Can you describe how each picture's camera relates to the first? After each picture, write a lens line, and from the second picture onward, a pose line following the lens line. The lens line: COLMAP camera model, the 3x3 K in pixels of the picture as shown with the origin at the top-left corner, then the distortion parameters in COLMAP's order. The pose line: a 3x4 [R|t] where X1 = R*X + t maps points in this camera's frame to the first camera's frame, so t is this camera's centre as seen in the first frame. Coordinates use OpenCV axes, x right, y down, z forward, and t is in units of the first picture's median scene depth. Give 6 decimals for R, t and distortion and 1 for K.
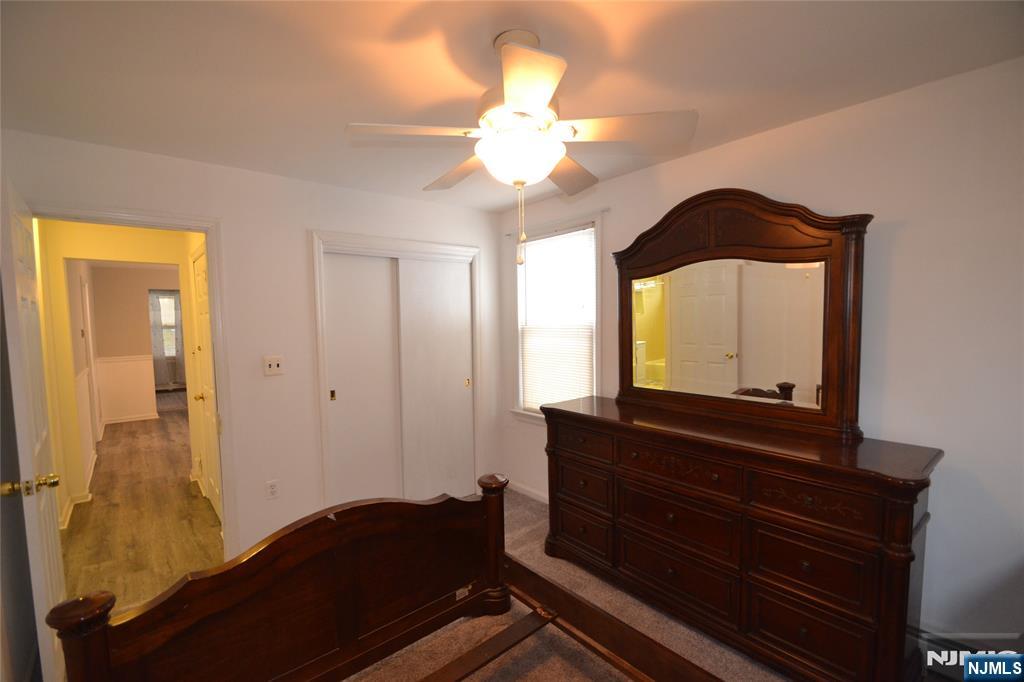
lens RADIAL K [[459.1, 0, 511.6], [0, 459.1, 354.3], [0, 0, 1]] dist [0.017078, -0.017580]
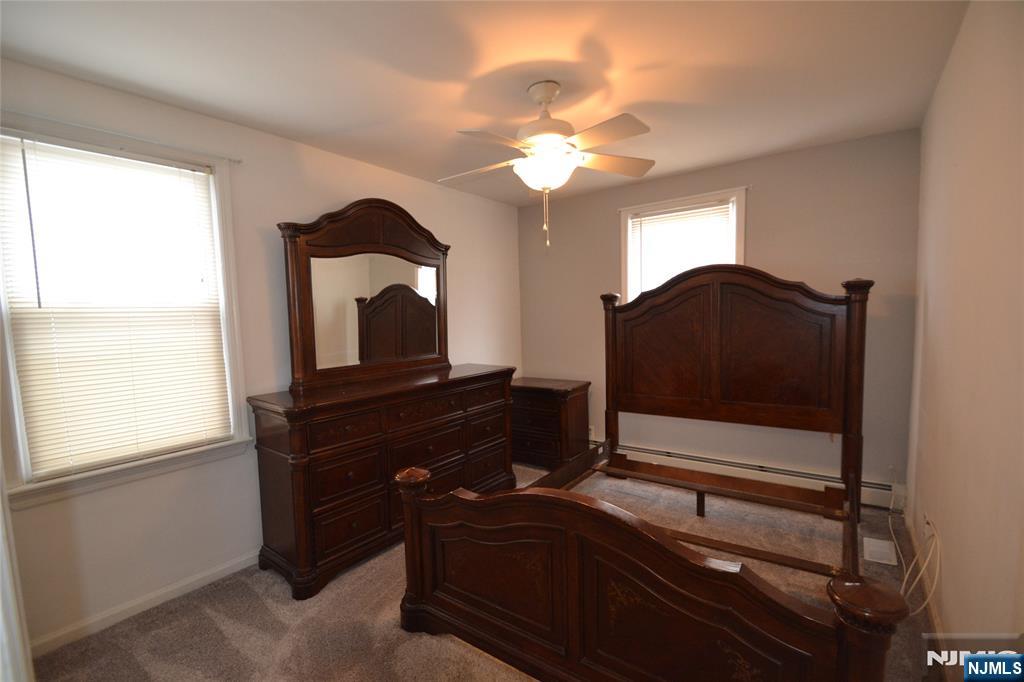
lens RADIAL K [[459.1, 0, 511.6], [0, 459.1, 354.3], [0, 0, 1]] dist [0.017078, -0.017580]
pose [[-0.254822, -0.054566, 0.965447, -0.820655], [0.105831, 0.990835, 0.083934, 0.001914], [-0.961179, 0.123563, -0.246712, 0.912792]]
